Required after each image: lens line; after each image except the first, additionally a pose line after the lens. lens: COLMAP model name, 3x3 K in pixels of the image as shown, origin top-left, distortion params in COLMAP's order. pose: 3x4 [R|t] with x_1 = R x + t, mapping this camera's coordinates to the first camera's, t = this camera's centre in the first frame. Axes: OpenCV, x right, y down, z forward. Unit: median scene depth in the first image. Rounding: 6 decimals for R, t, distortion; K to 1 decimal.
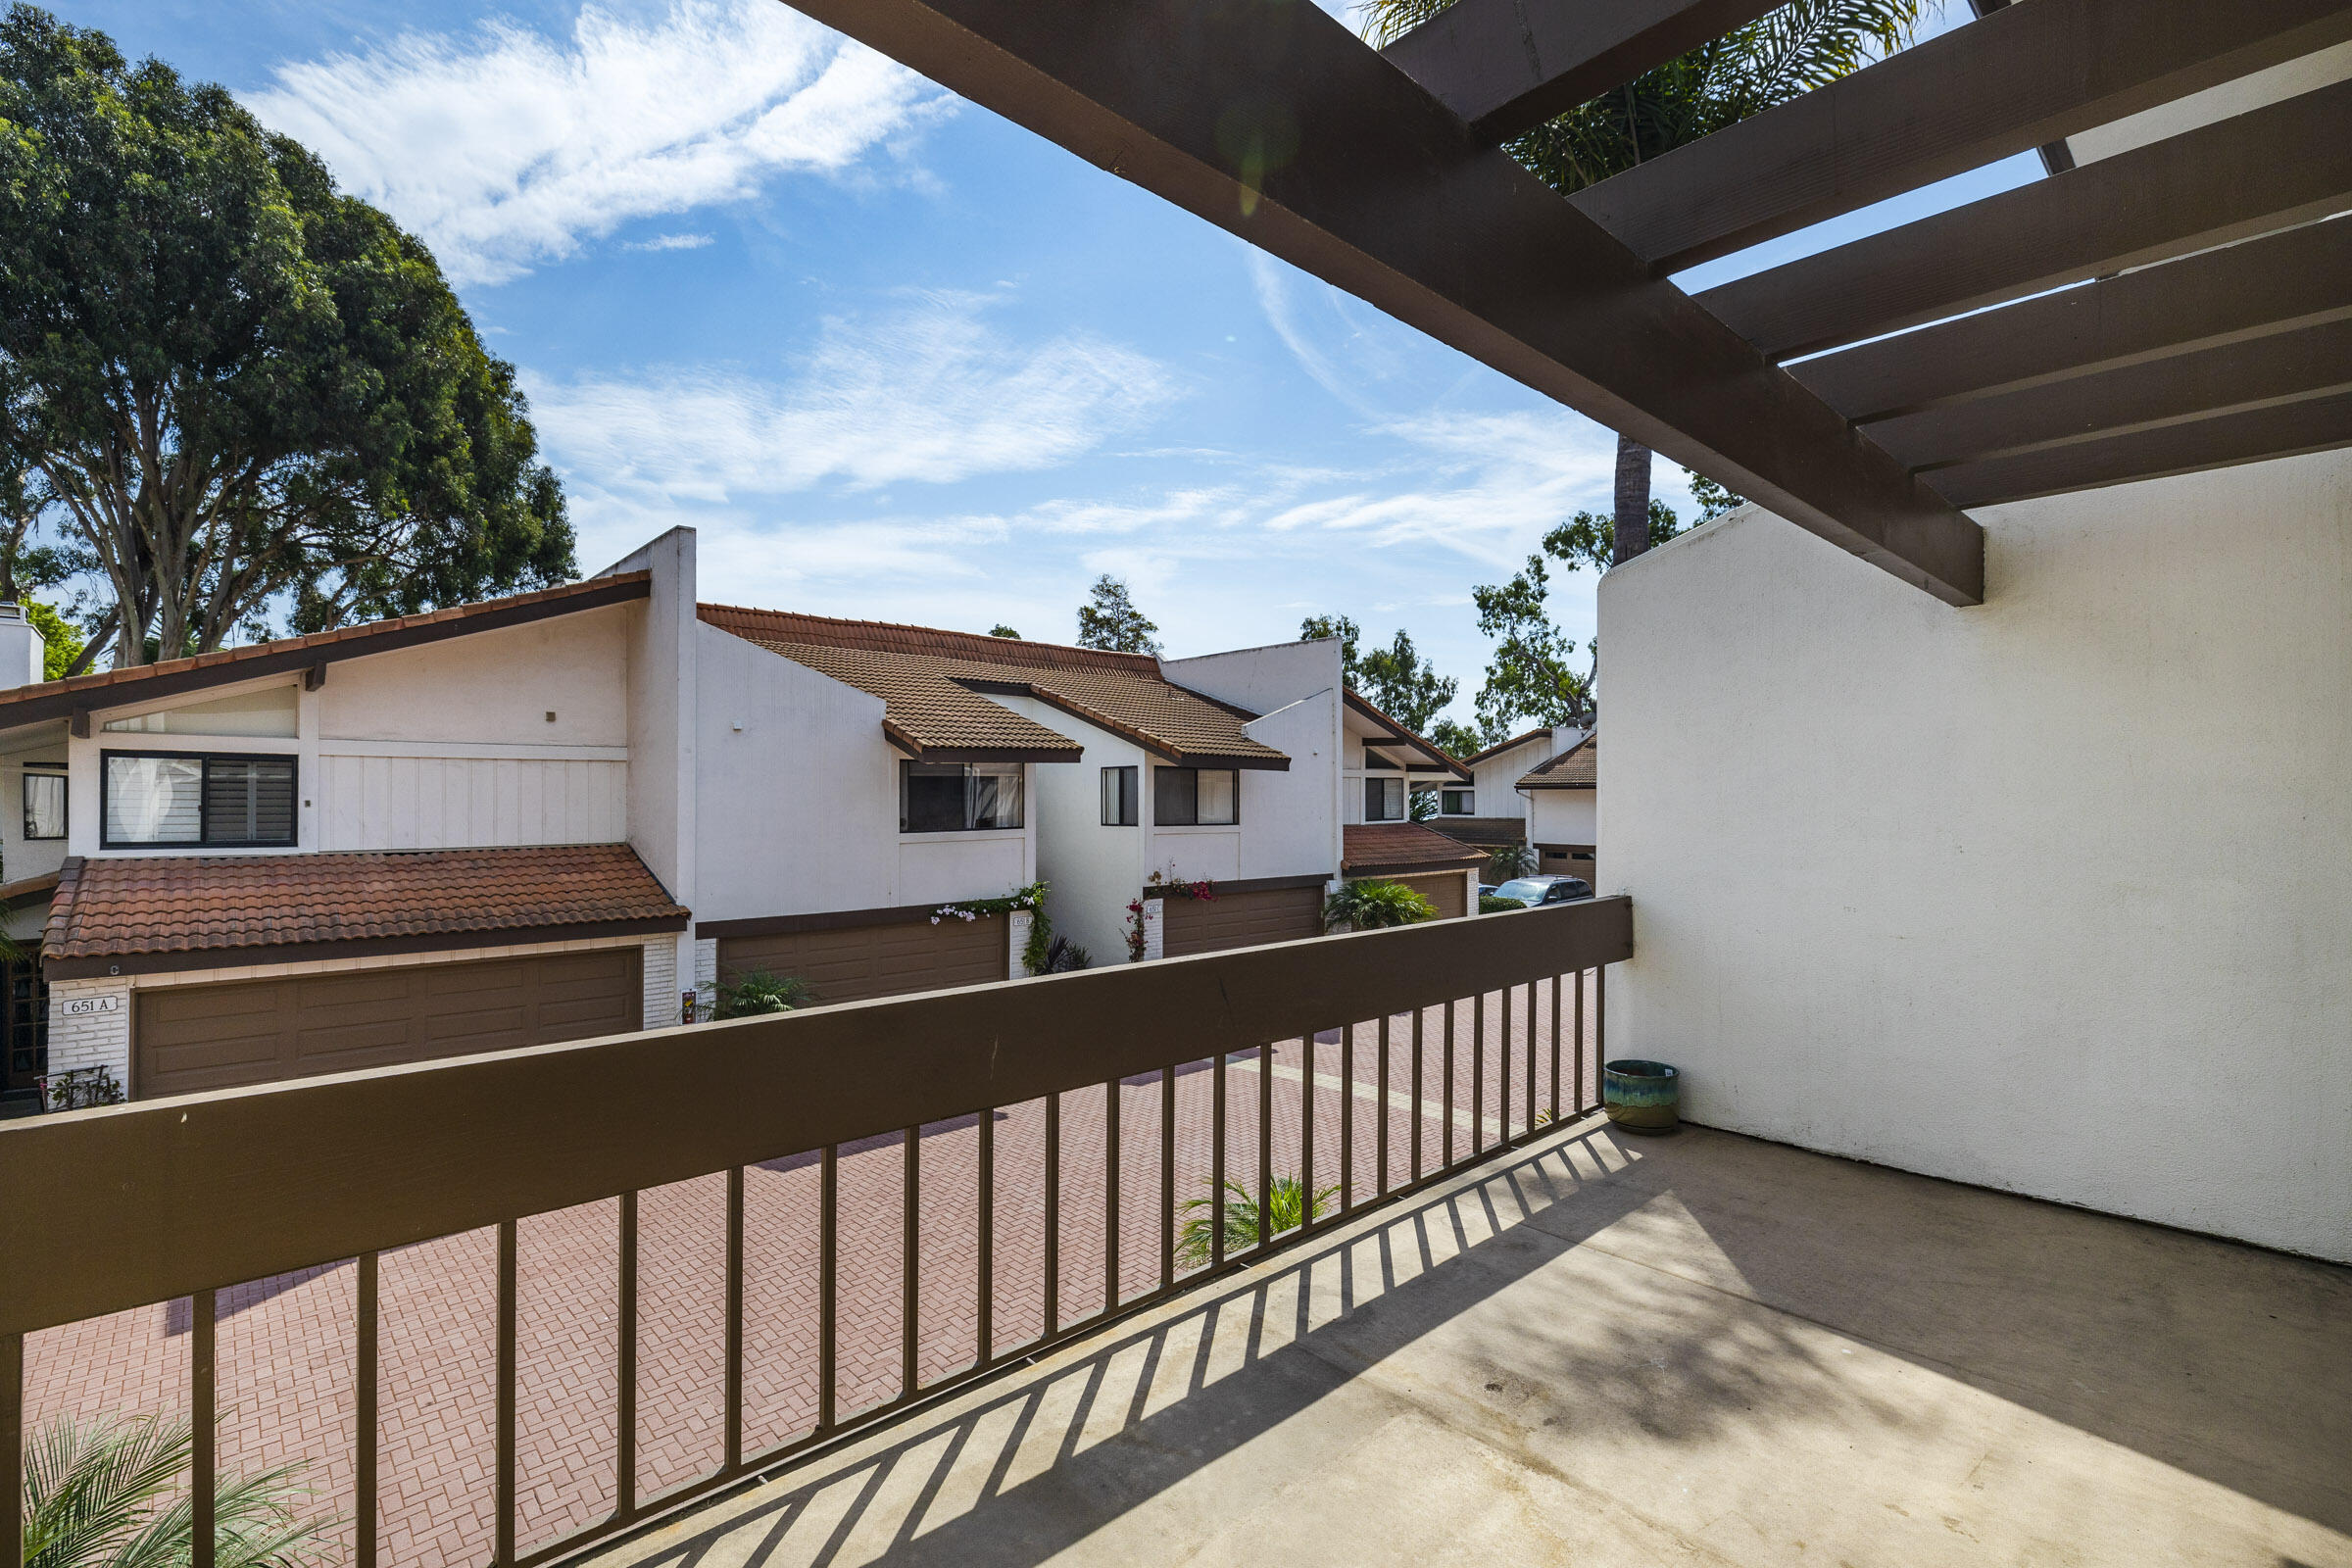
lens RADIAL K [[1057.3, 0, 1174.0], [0, 1057.3, 790.2], [0, 0, 1]] dist [0.004829, 0.001478]
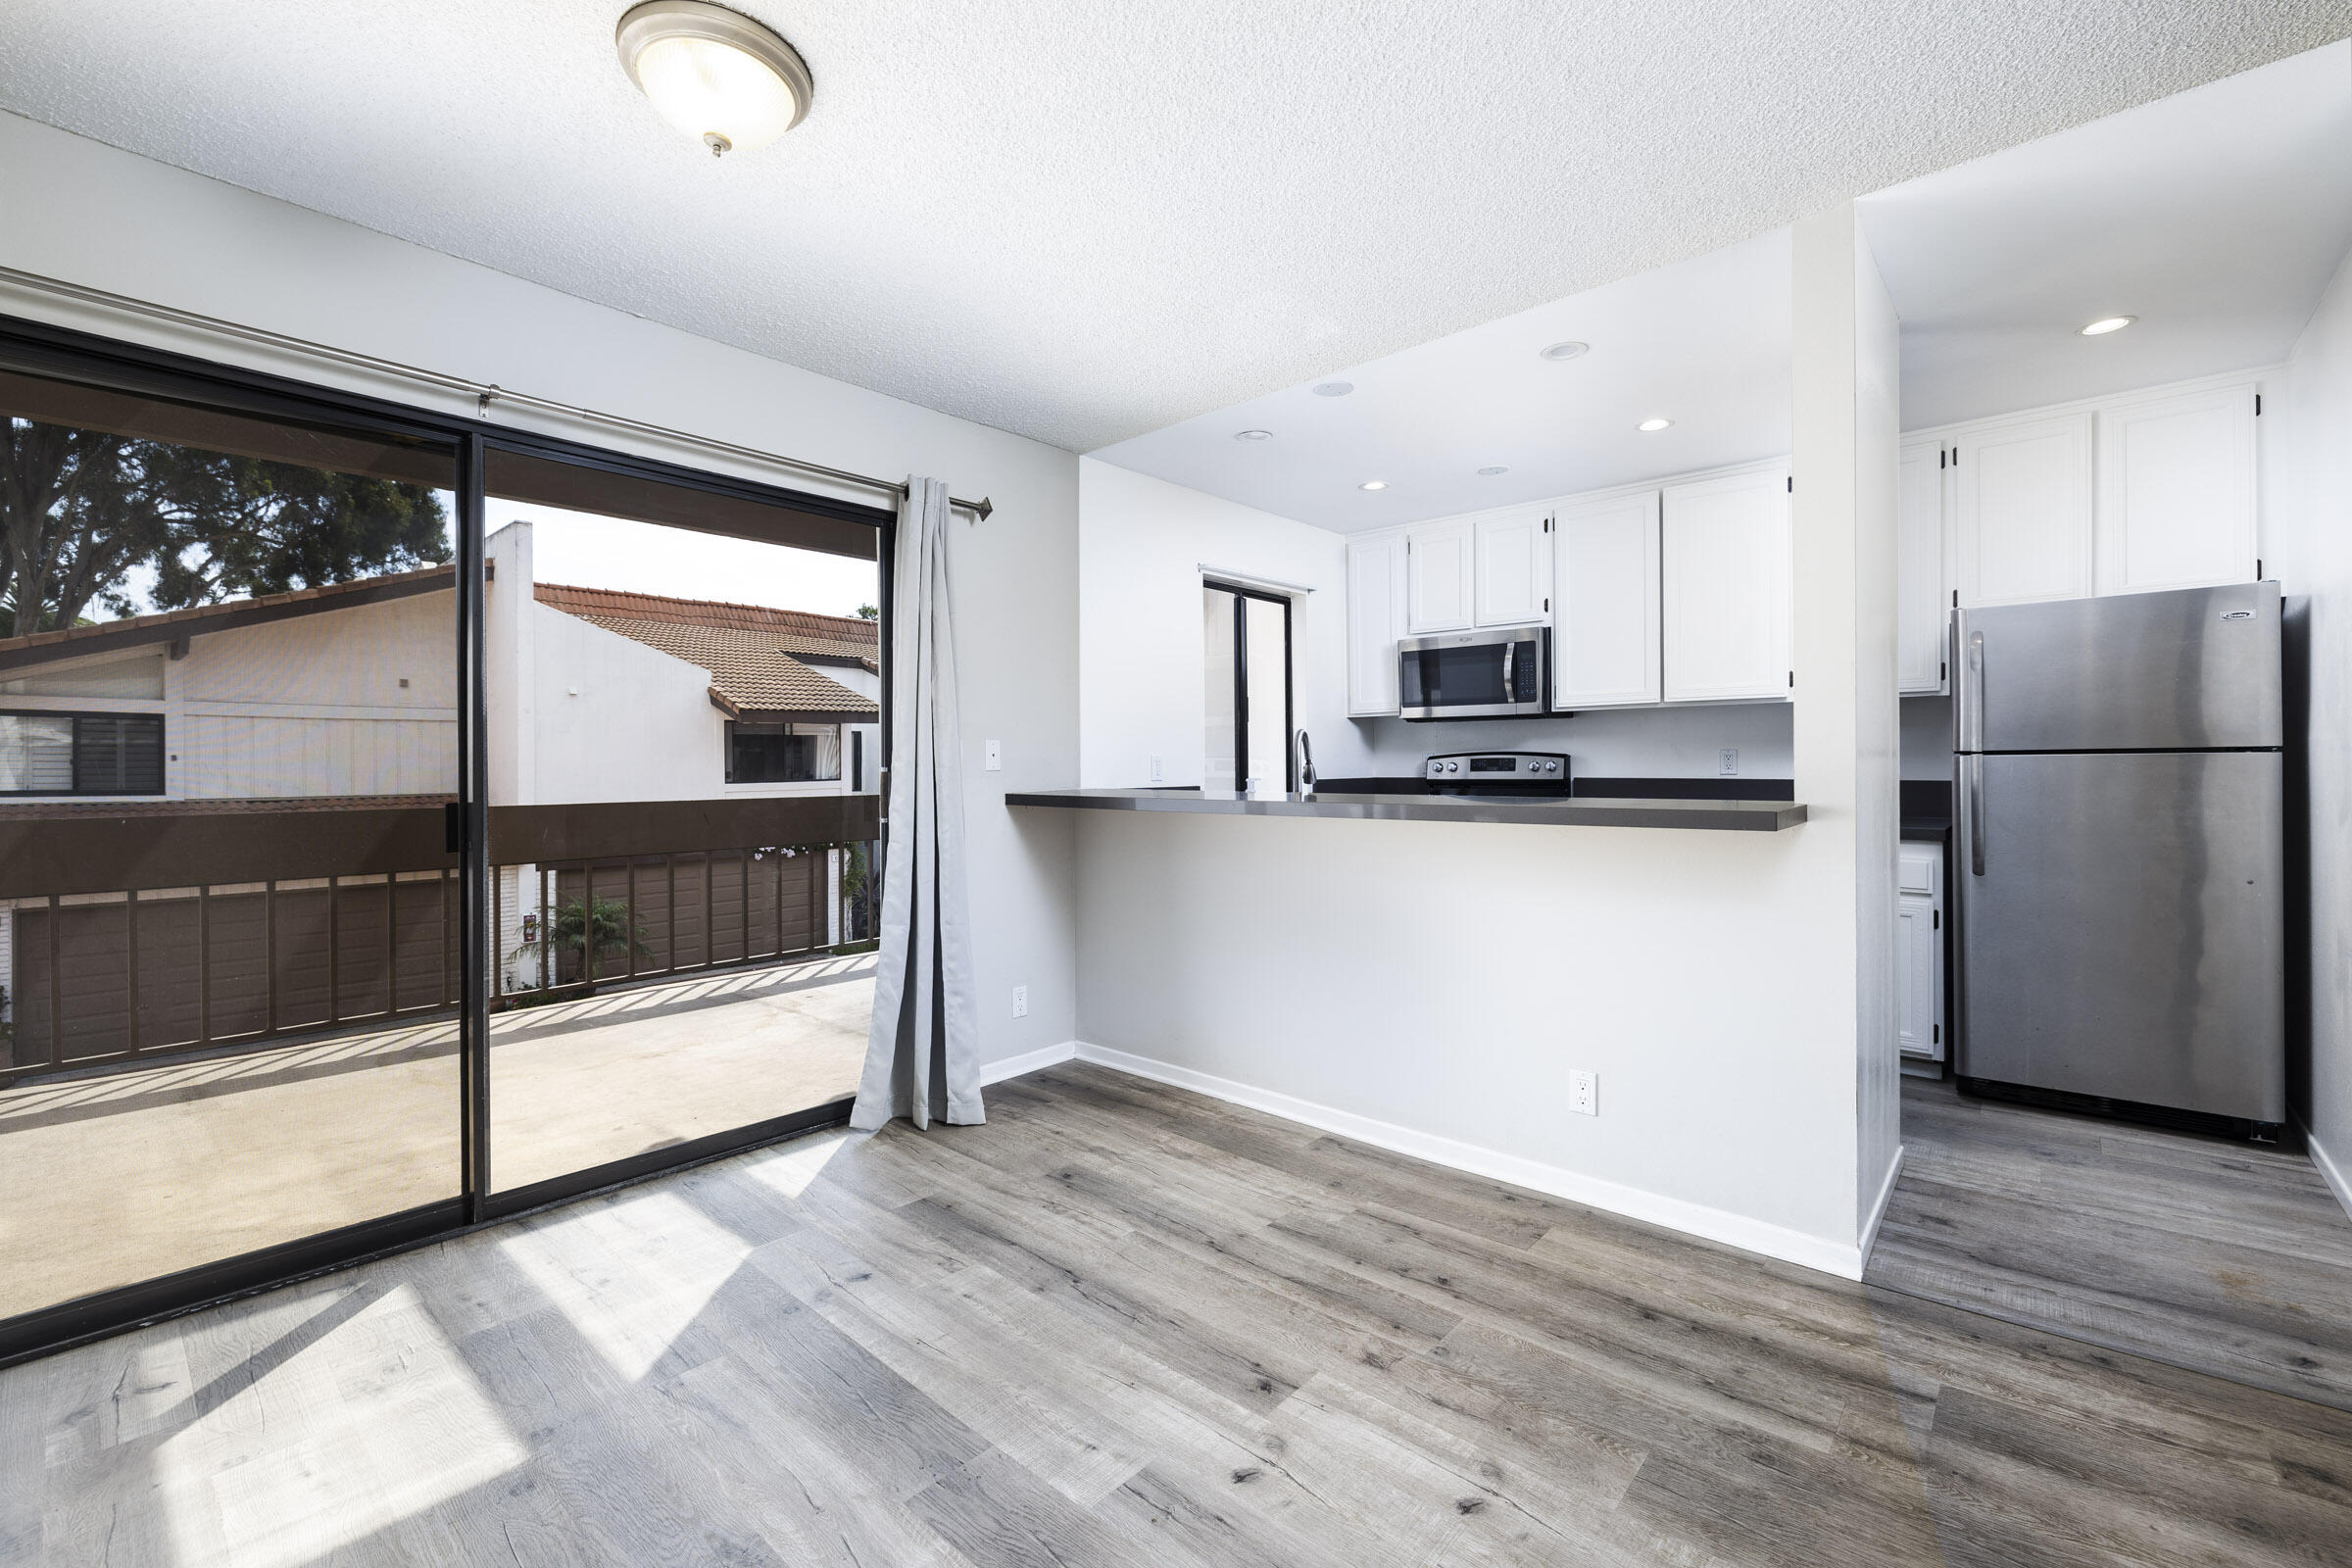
lens RADIAL K [[995.4, 0, 1180.3], [0, 995.4, 771.5], [0, 0, 1]] dist [0.003253, -0.001426]
pose [[0.994421, -0.005803, 0.105327, 0.065690], [0.004610, 0.999922, 0.011566, 0.008720], [-0.105386, -0.011016, 0.994370, -0.080786]]
